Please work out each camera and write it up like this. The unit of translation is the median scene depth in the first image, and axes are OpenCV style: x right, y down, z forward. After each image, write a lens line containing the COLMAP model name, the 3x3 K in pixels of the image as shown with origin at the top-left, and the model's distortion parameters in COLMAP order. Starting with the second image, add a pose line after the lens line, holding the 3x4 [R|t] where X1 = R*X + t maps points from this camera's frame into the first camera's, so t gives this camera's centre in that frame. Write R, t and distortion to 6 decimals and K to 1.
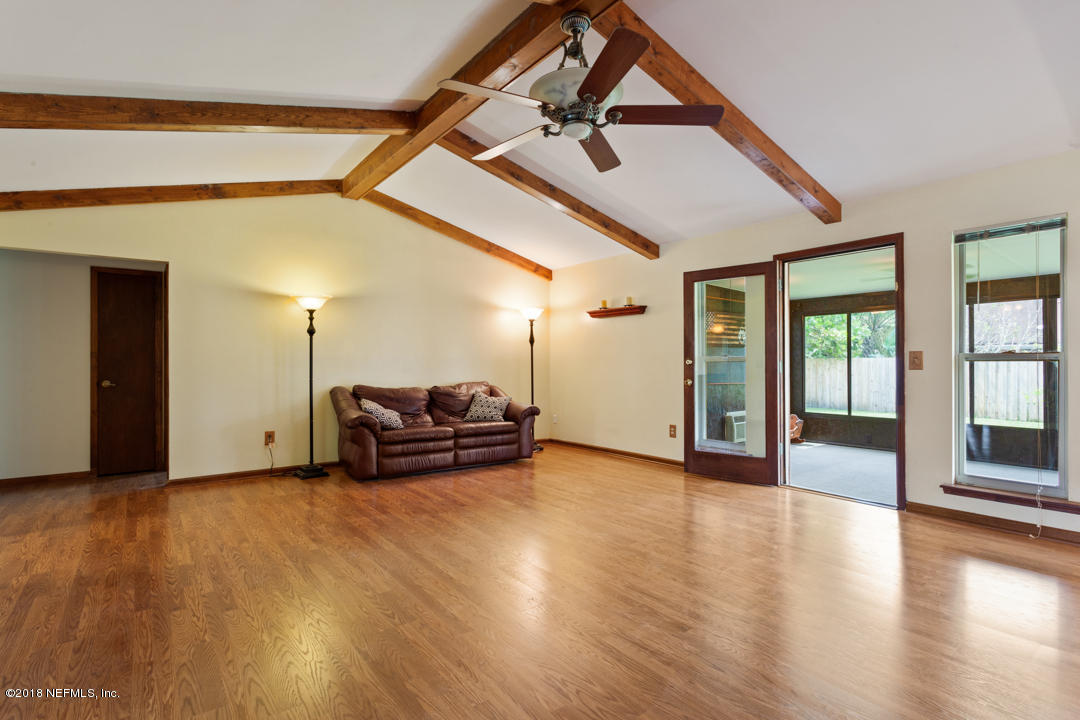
lens RADIAL K [[527.9, 0, 535.6], [0, 527.9, 362.6], [0, 0, 1]] dist [0.002305, 0.000188]
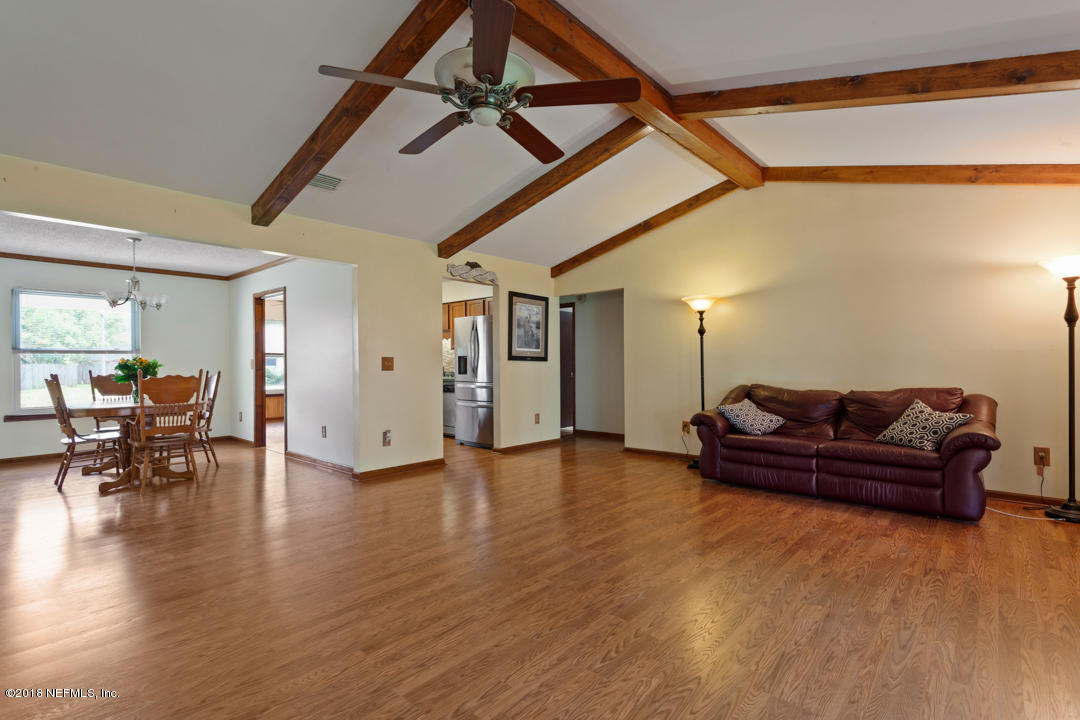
lens RADIAL K [[515.3, 0, 542.9], [0, 515.3, 361.1], [0, 0, 1]] dist [-0.000386, 0.000615]
pose [[0.200846, -0.004049, -0.979614, 0.591393], [0.008385, 0.999962, -0.002414, 0.001040], [0.979587, -0.007729, 0.200873, 0.539638]]
